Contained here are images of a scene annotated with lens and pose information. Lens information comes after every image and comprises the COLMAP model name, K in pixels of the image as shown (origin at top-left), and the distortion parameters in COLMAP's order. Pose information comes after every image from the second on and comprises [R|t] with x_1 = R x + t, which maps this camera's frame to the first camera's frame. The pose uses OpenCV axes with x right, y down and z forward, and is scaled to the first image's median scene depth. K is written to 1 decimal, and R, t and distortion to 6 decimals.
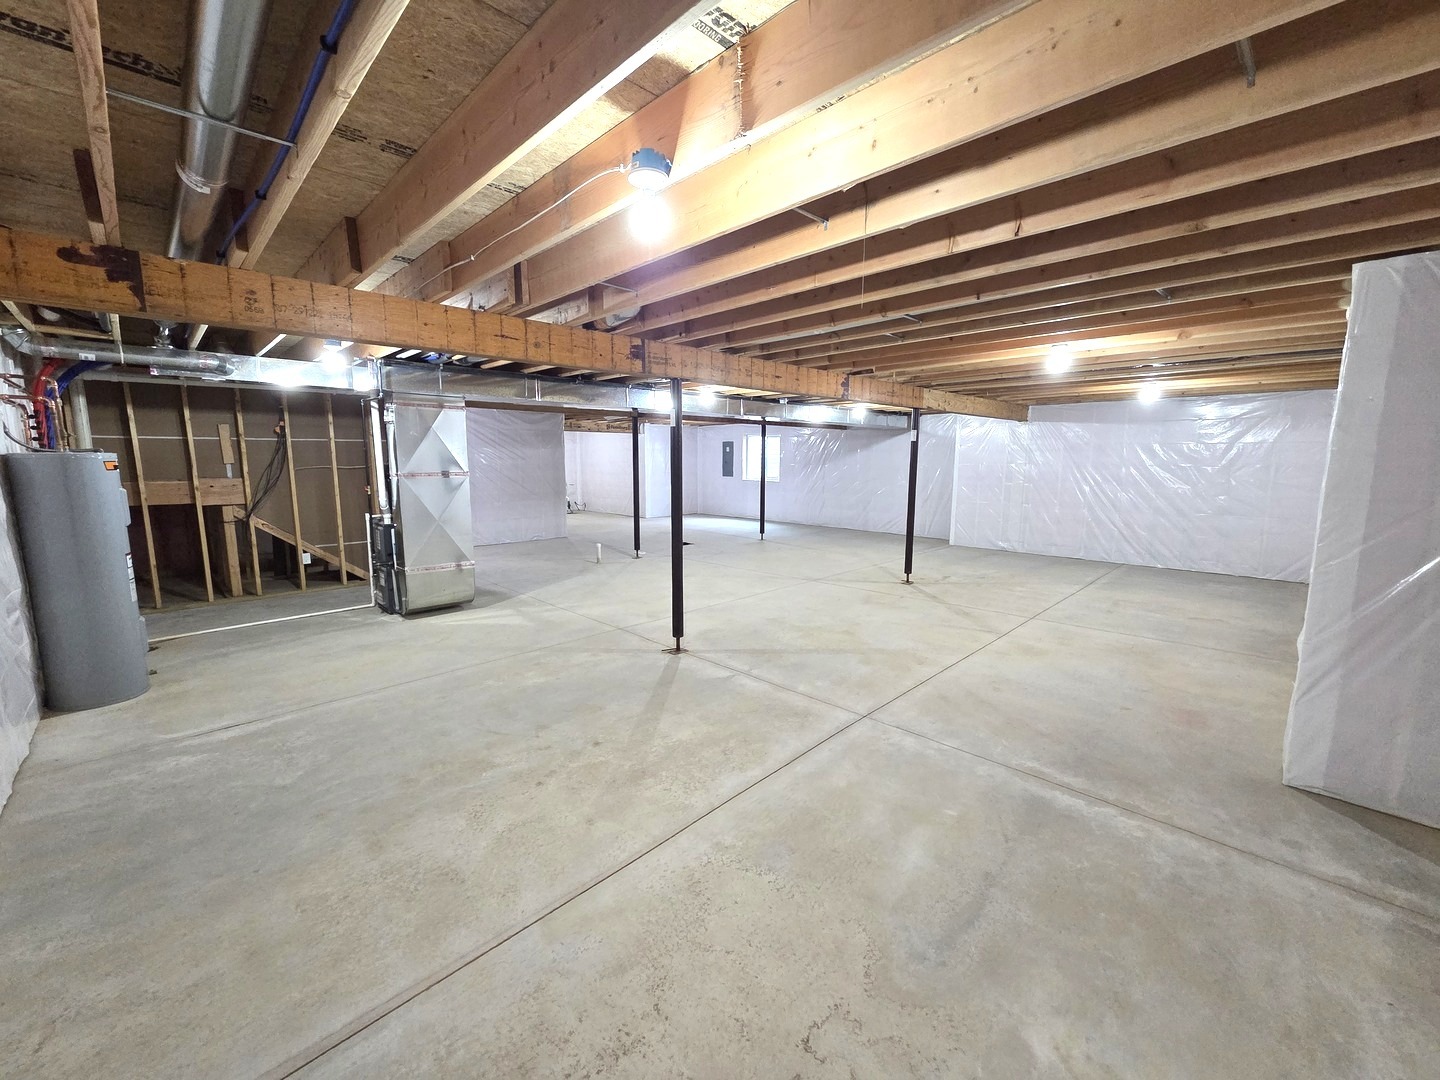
lens RADIAL K [[584.8, 0, 717.6], [0, 584.8, 539.1], [0, 0, 1]] dist [0.000028, 0.000061]
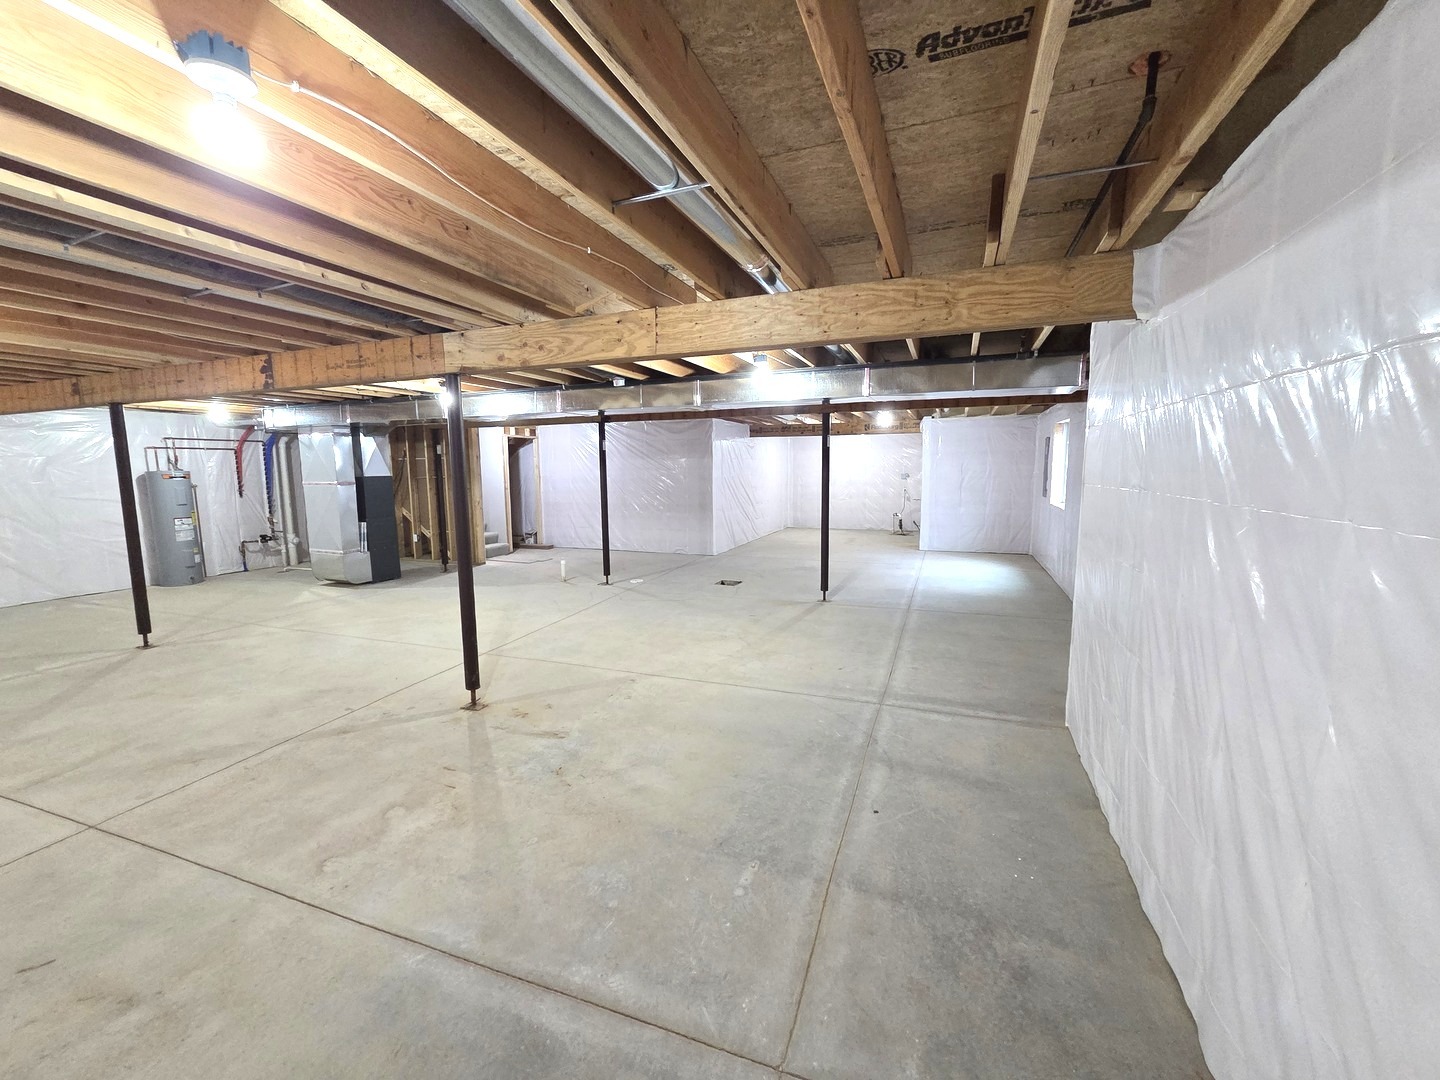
lens RADIAL K [[584.8, 0, 723.1], [0, 584.8, 540.5], [0, 0, 1]] dist [0.000028, 0.000061]
pose [[0.423134, 0.108128, -0.899592, 0.783059], [-0.116276, 0.991124, 0.064438, -0.118802], [0.898575, 0.077335, 0.431952, 0.849322]]
